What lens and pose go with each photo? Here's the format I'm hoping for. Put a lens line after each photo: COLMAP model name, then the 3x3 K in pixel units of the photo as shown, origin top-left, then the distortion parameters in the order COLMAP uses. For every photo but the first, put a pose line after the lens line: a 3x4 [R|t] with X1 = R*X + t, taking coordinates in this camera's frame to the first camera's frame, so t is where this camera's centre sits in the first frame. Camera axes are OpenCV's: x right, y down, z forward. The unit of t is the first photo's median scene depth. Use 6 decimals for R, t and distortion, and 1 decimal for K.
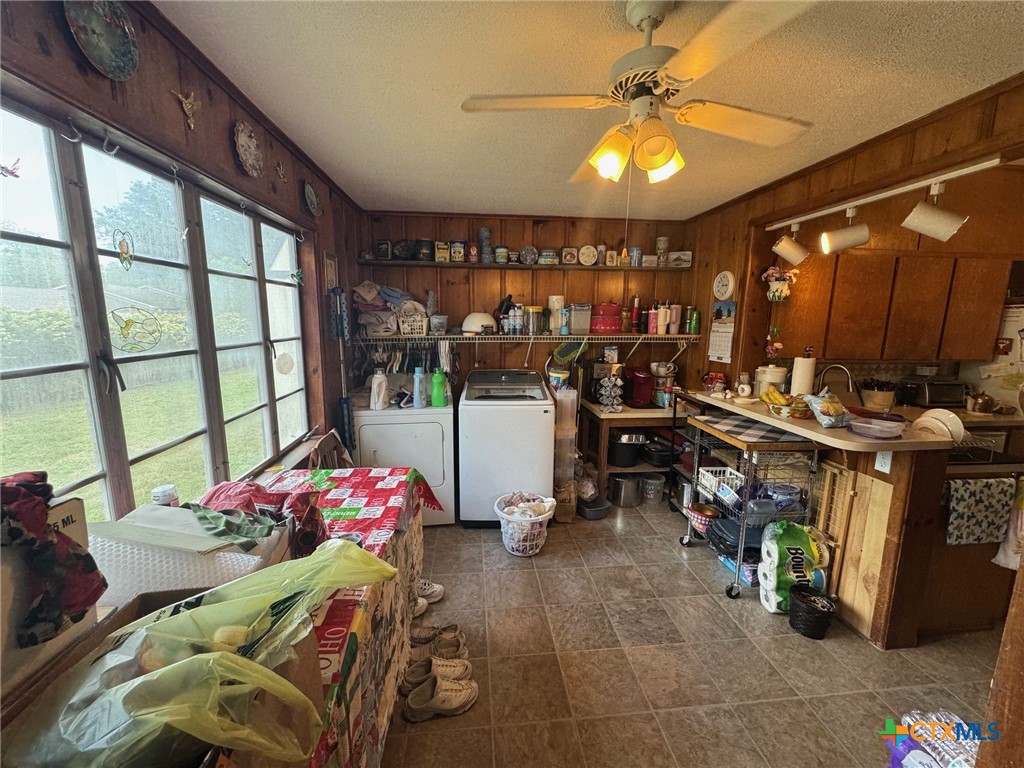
lens RADIAL K [[411.2, 0, 509.2], [0, 411.2, 383.7], [0, 0, 1]] dist [-0.002273, -0.000366]
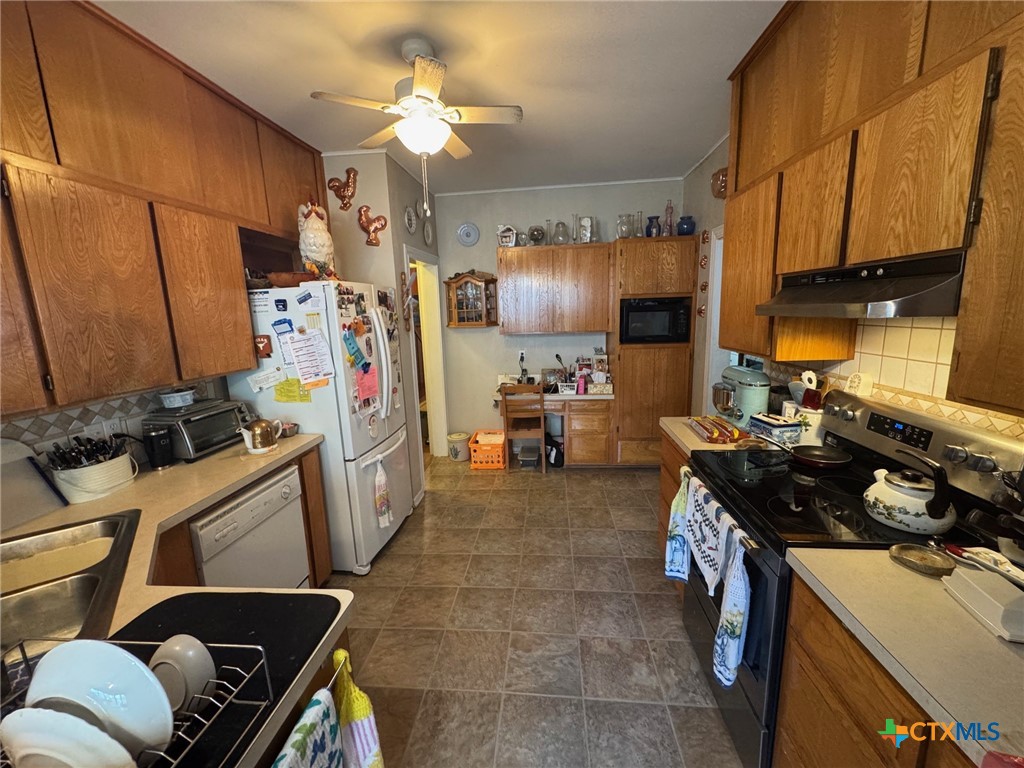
lens RADIAL K [[411.2, 0, 512.0], [0, 411.2, 383.9], [0, 0, 1]] dist [-0.002273, -0.000366]
pose [[0.191531, -0.193377, 0.962248, 0.575965], [0.197297, 0.967972, 0.155257, -0.053096], [-0.961452, 0.160112, 0.223549, 0.421802]]
